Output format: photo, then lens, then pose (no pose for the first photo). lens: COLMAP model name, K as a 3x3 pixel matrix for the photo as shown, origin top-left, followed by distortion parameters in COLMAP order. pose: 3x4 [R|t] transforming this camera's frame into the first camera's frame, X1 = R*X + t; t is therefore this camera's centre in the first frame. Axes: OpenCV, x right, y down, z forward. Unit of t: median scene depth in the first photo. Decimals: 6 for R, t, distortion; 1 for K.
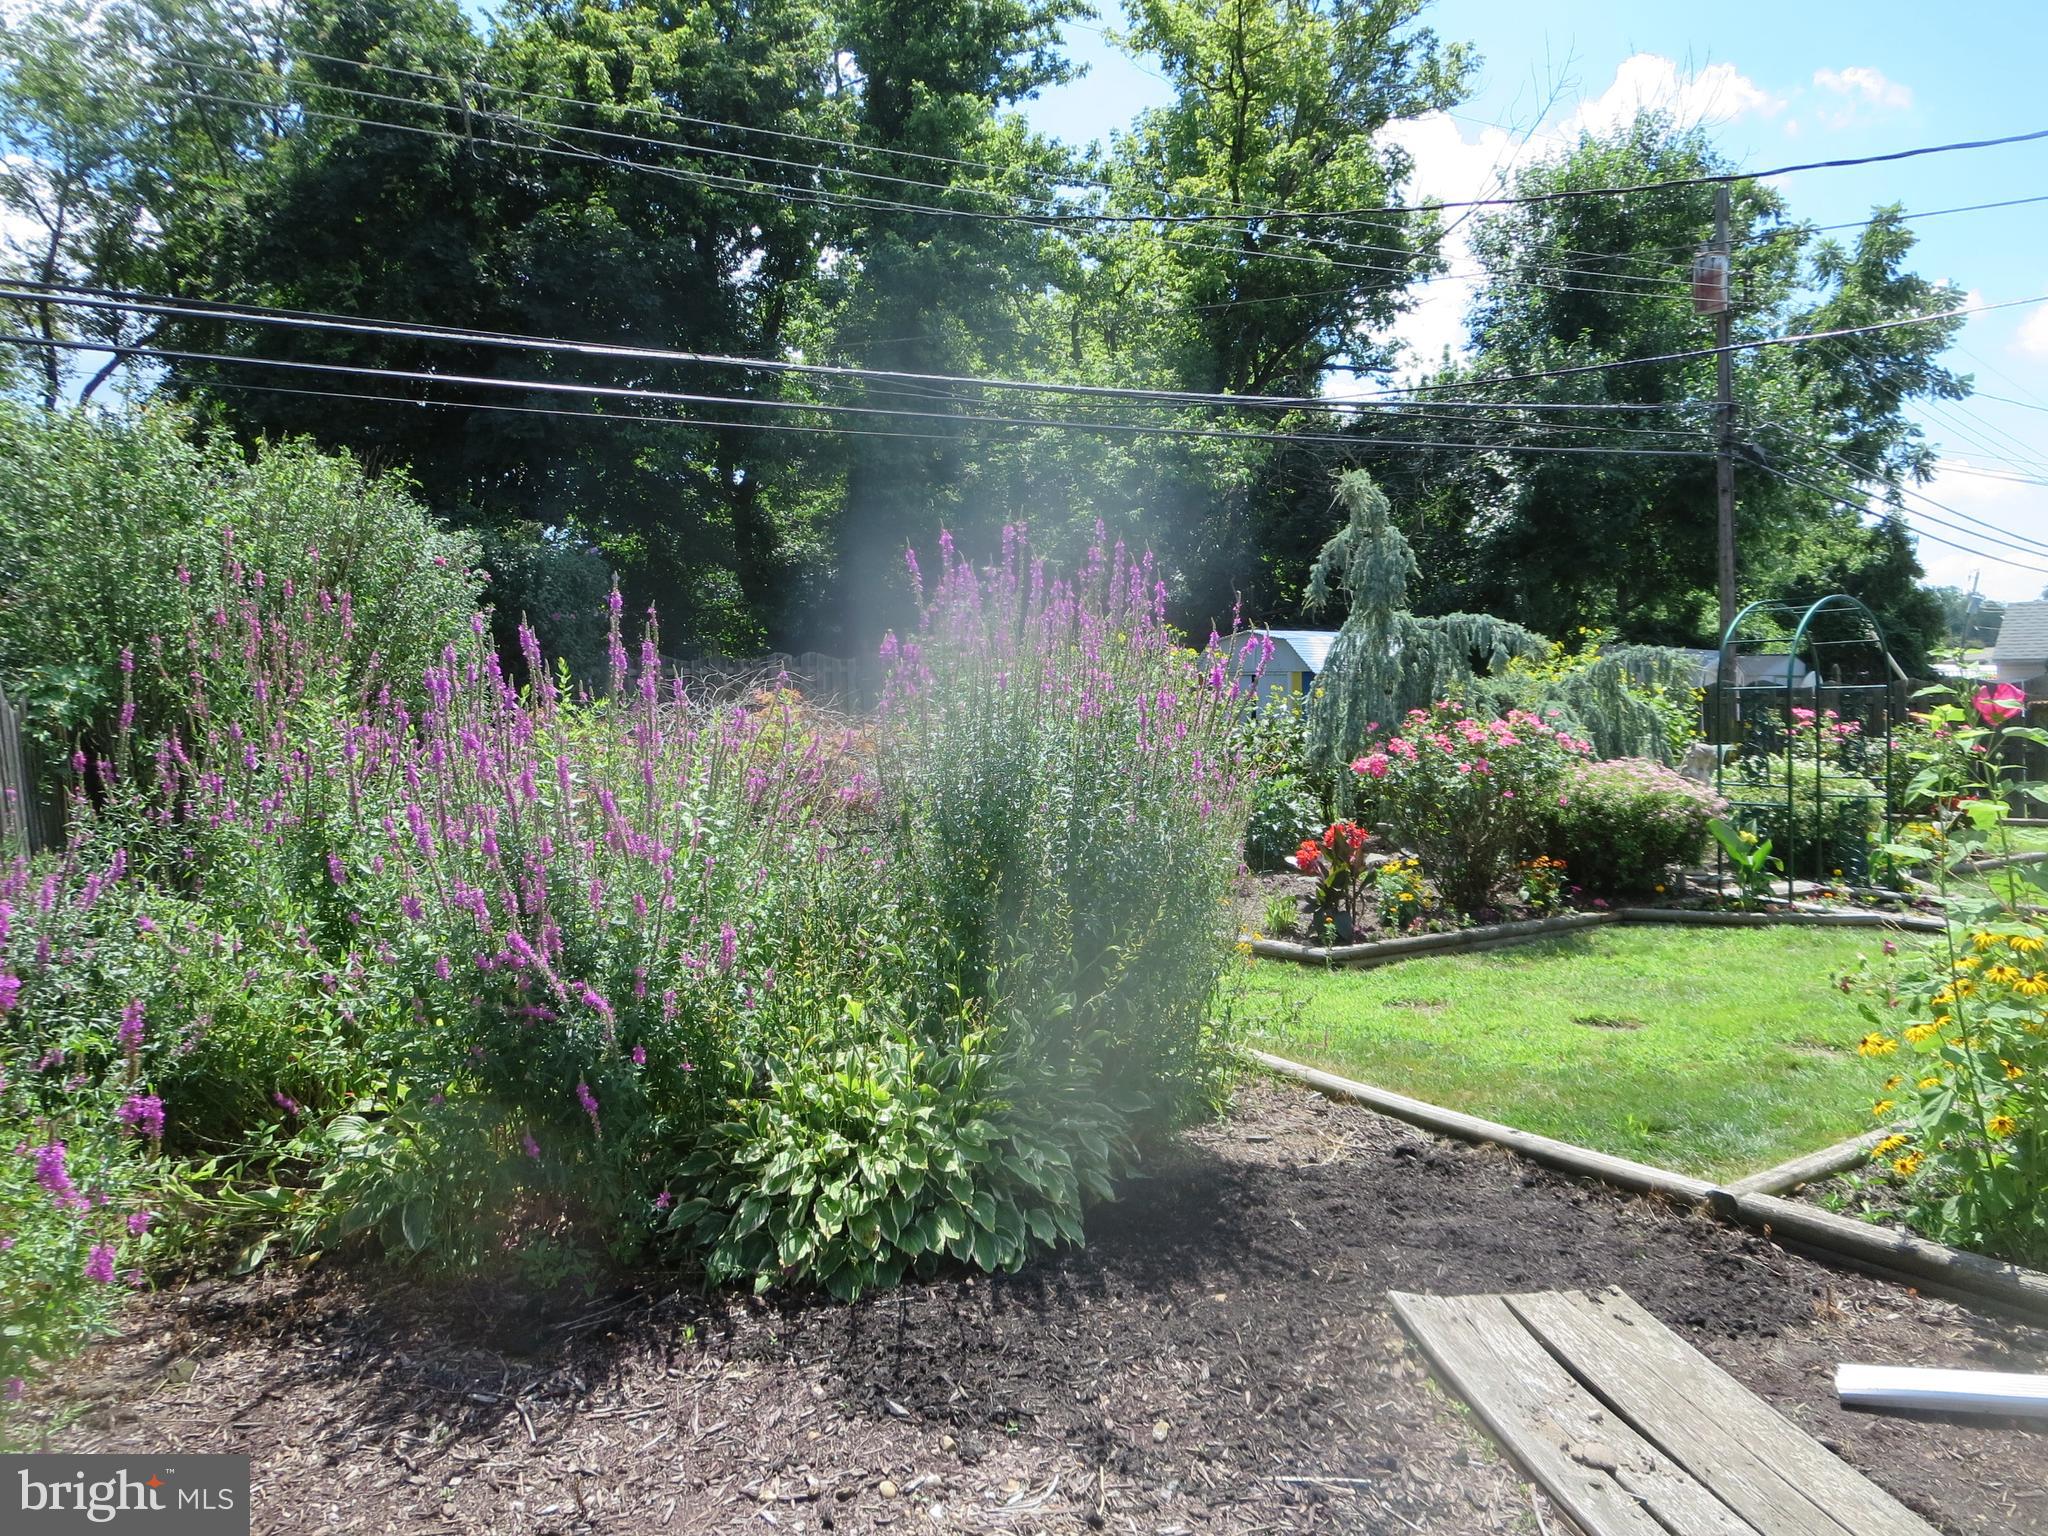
lens RADIAL K [[1464.4, 0, 1026.2], [0, 1464.4, 750.7], [0, 0, 1]] dist [-0.025263, 0.000952]
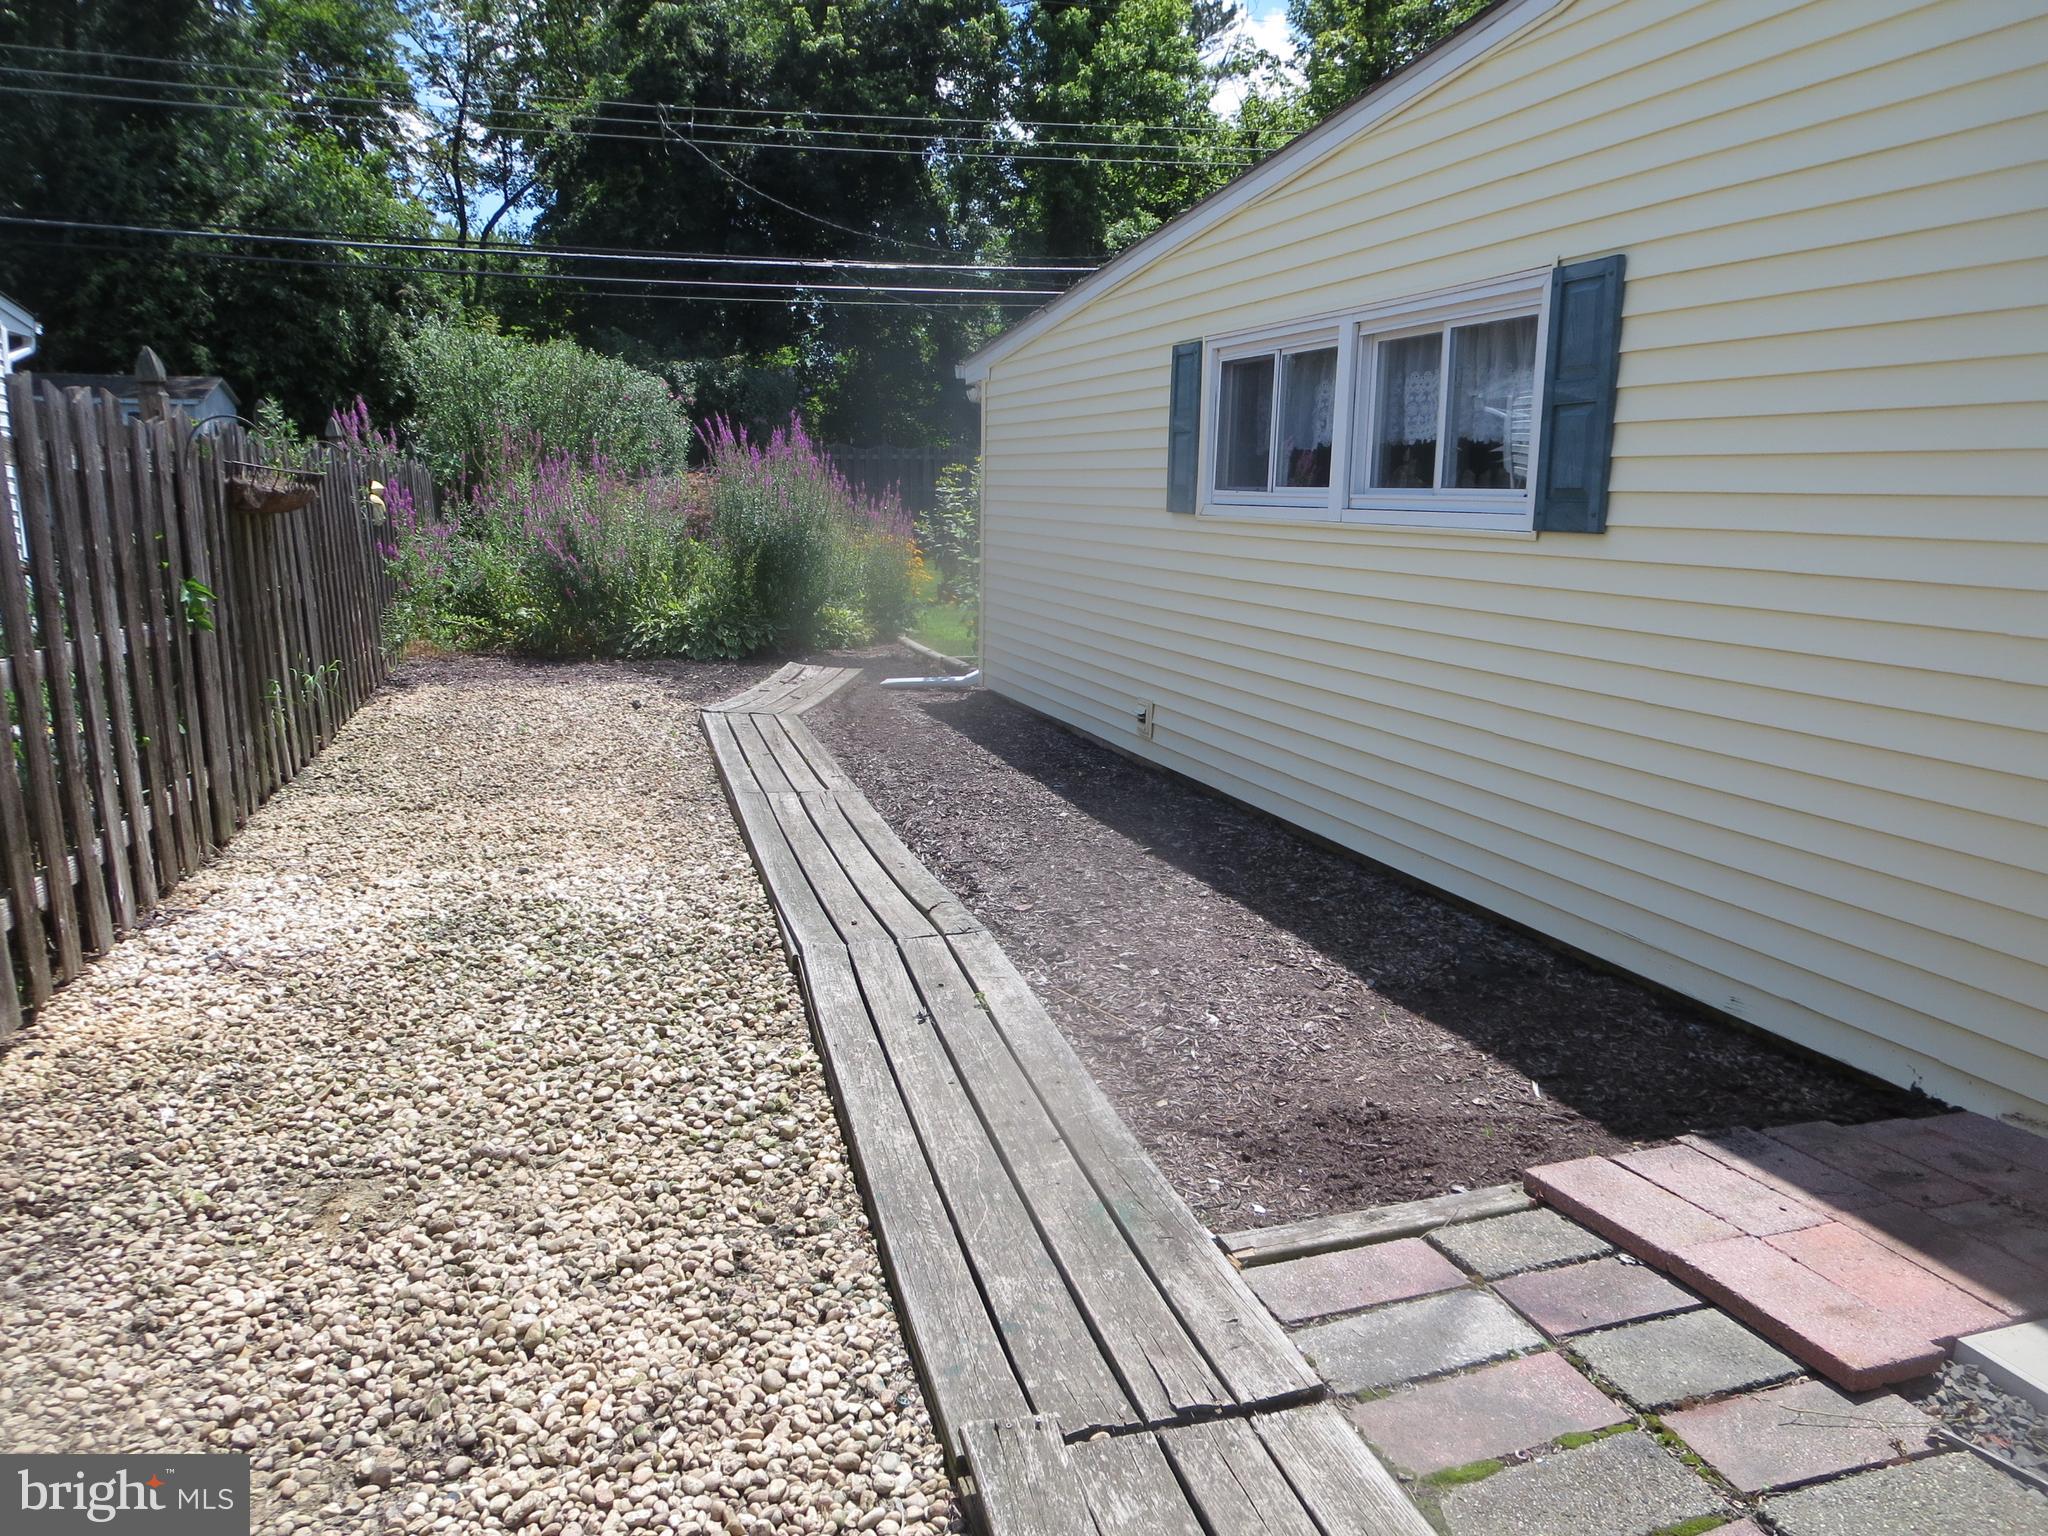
lens RADIAL K [[1464.4, 0, 1026.2], [0, 1464.4, 750.7], [0, 0, 1]] dist [-0.025263, 0.000952]
pose [[0.970915, 0.071995, -0.228345, 0.277182], [-0.037399, 0.987616, 0.152365, 0.007258], [0.236486, -0.139393, 0.961584, -0.378130]]
